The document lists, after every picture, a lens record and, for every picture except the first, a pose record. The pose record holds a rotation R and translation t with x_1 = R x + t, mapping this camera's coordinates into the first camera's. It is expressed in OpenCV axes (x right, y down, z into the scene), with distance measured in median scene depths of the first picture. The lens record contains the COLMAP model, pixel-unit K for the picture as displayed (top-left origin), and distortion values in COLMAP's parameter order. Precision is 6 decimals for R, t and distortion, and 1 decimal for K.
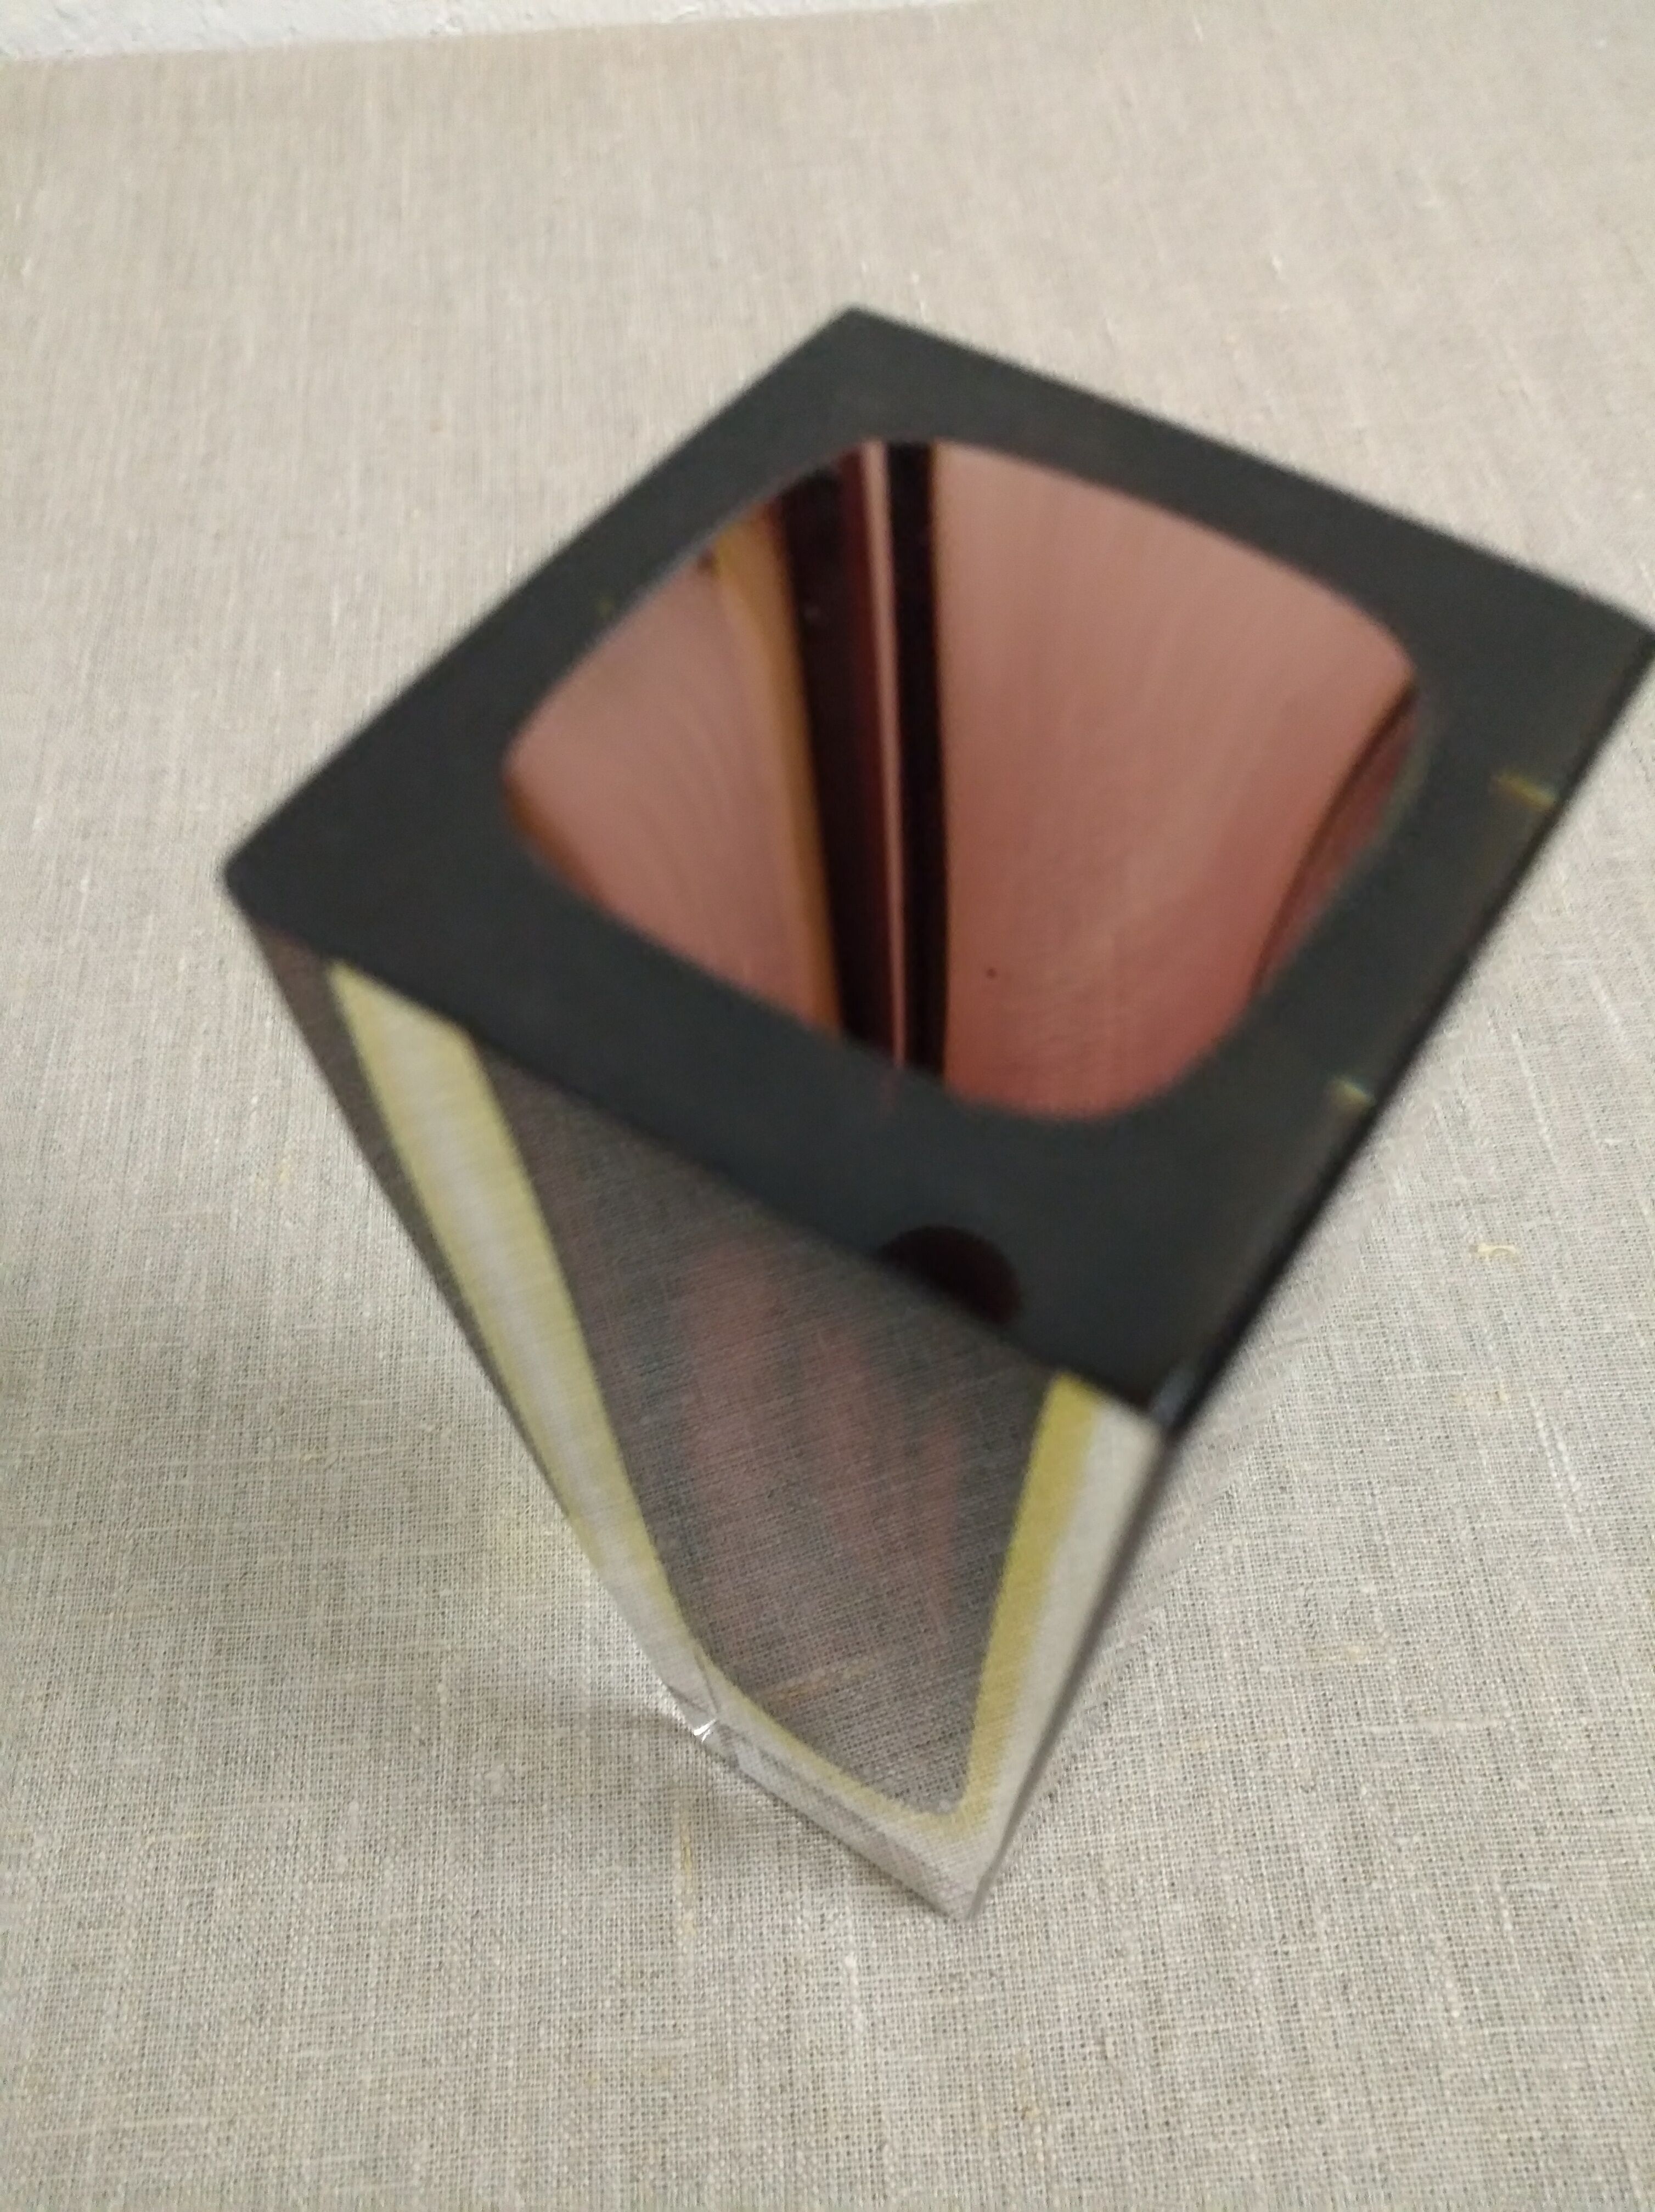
lens RADIAL K [[1802.3, 0, 839.5], [0, 1802.3, 1094.8], [0, 0, 1]] dist [-0.059273, 0.065706]
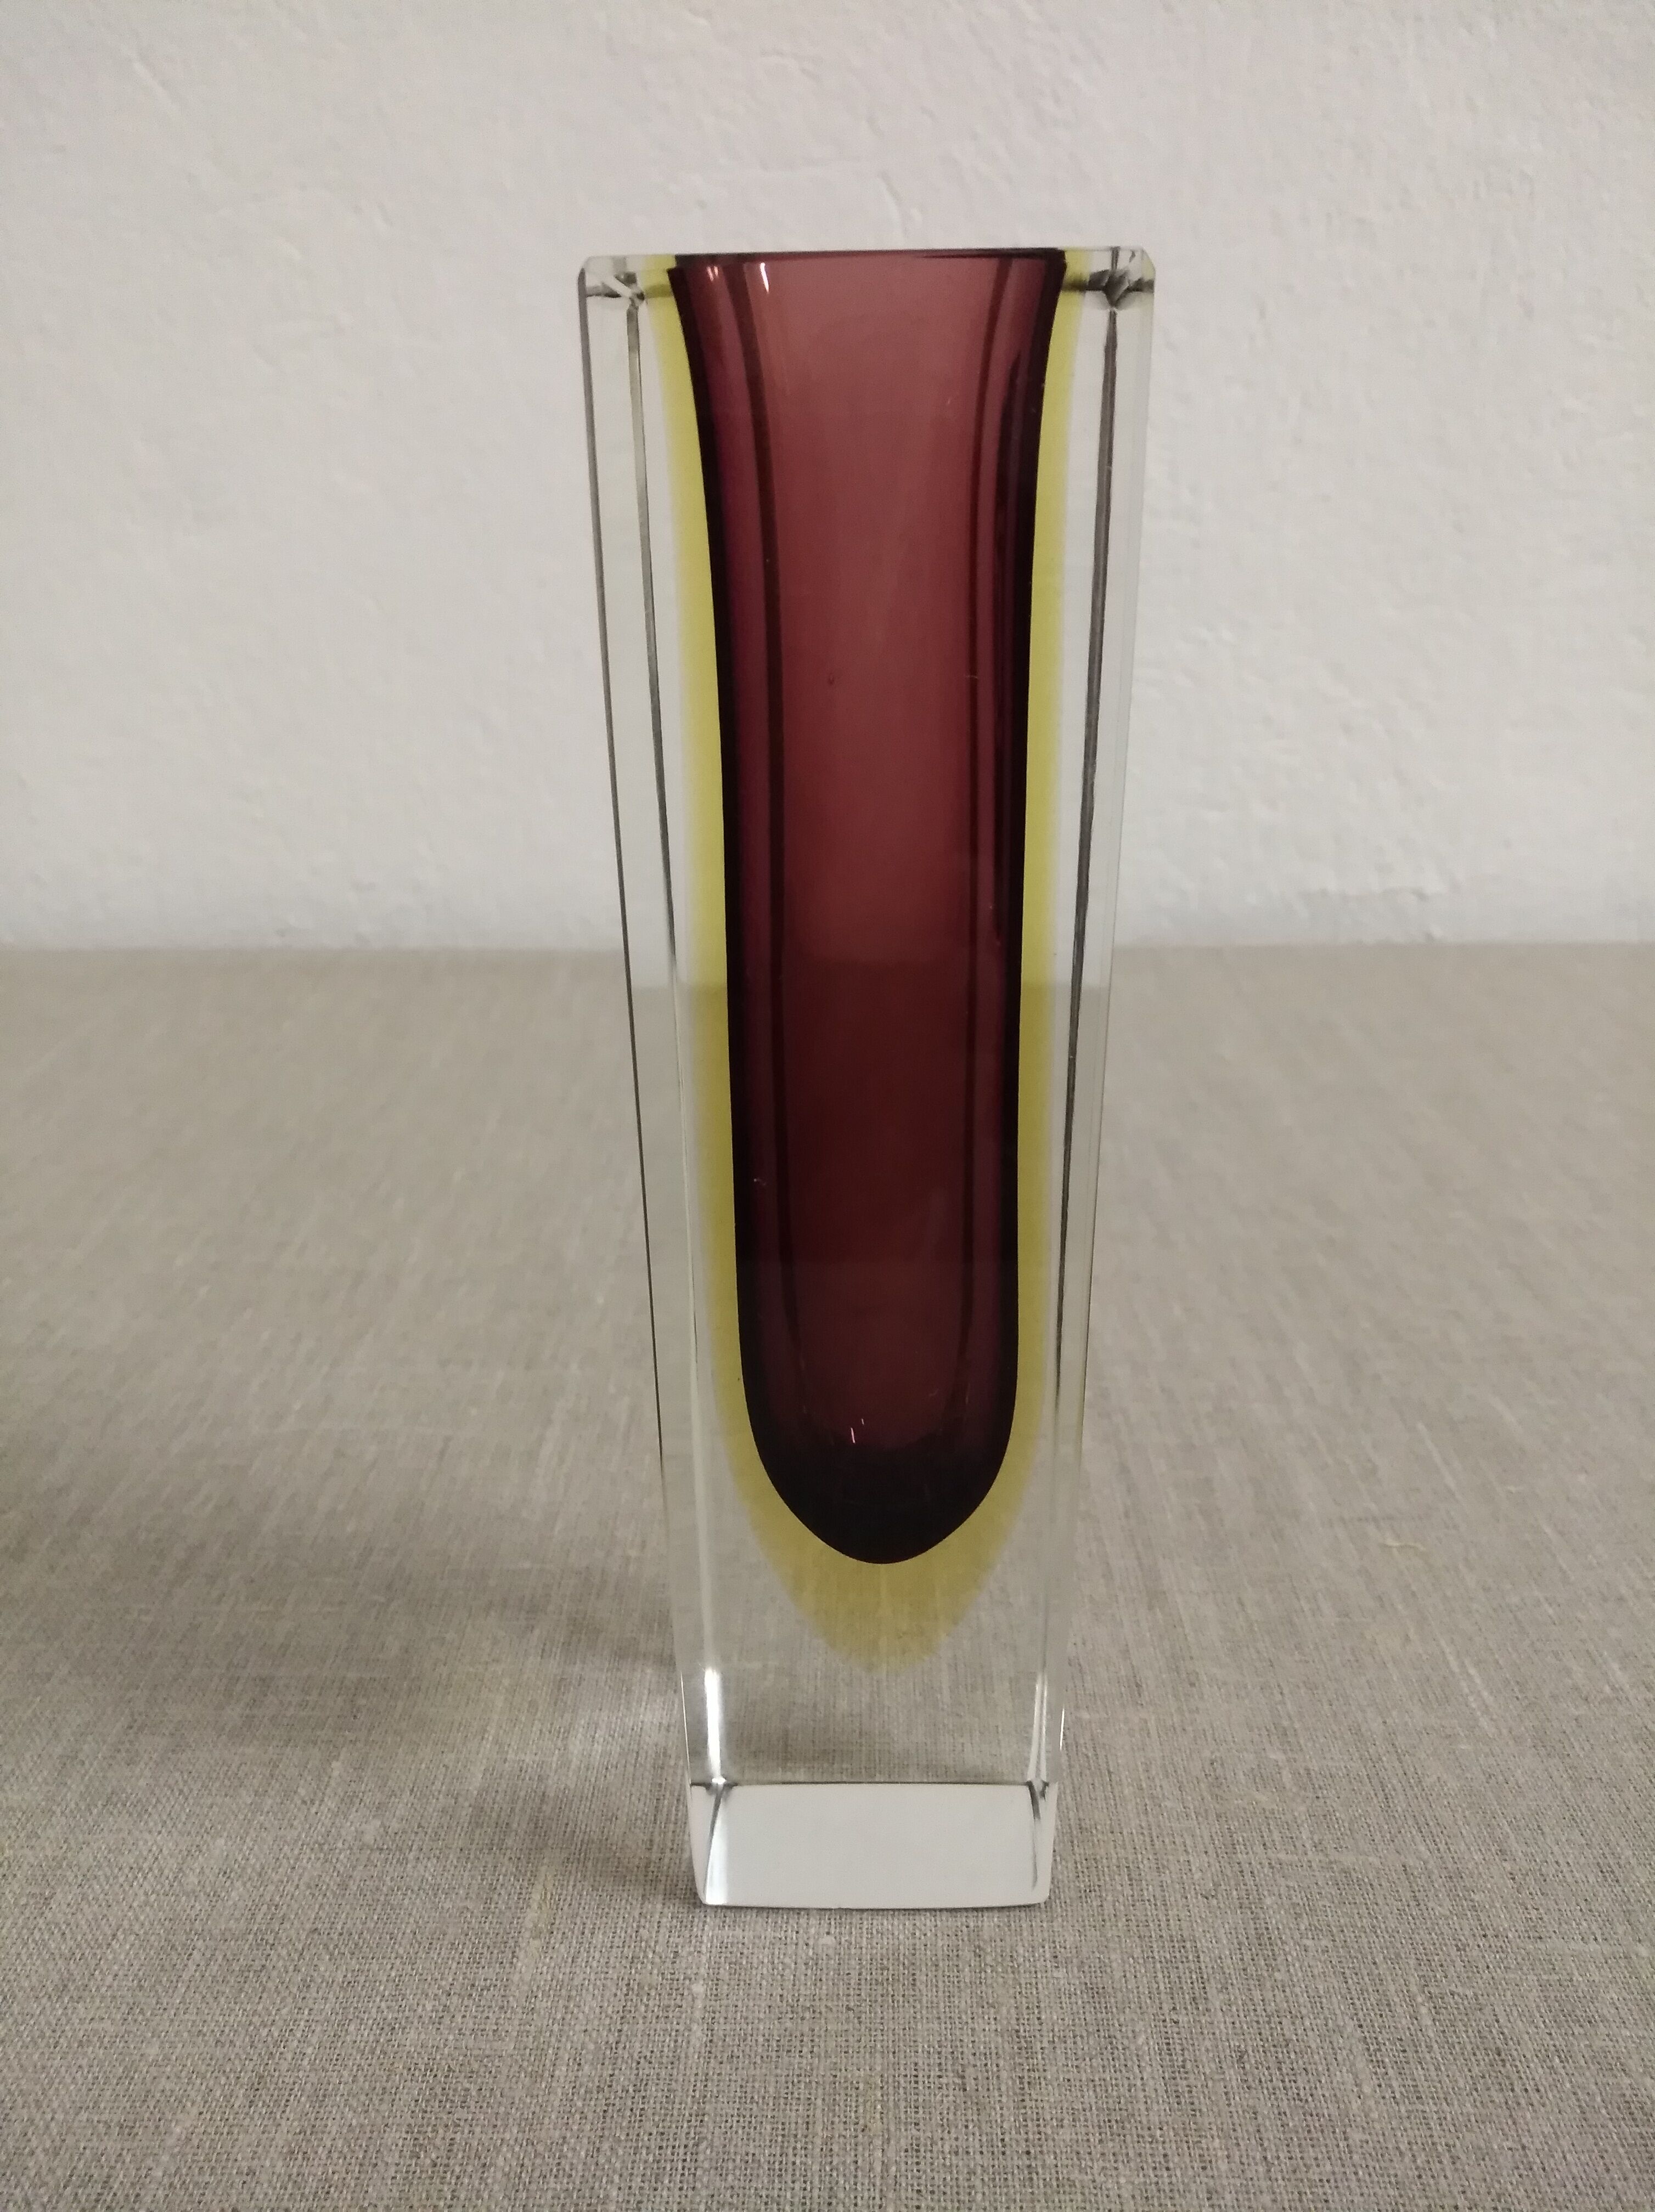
lens RADIAL K [[1802.3, 0, 843.9], [0, 1802.3, 1117.0], [0, 0, 1]] dist [-0.059273, 0.065706]
pose [[0.995605, 0.048481, -0.080121, 0.124749], [-0.087737, 0.782038, -0.617024, 0.649703], [0.032744, 0.621342, 0.782855, 0.003002]]
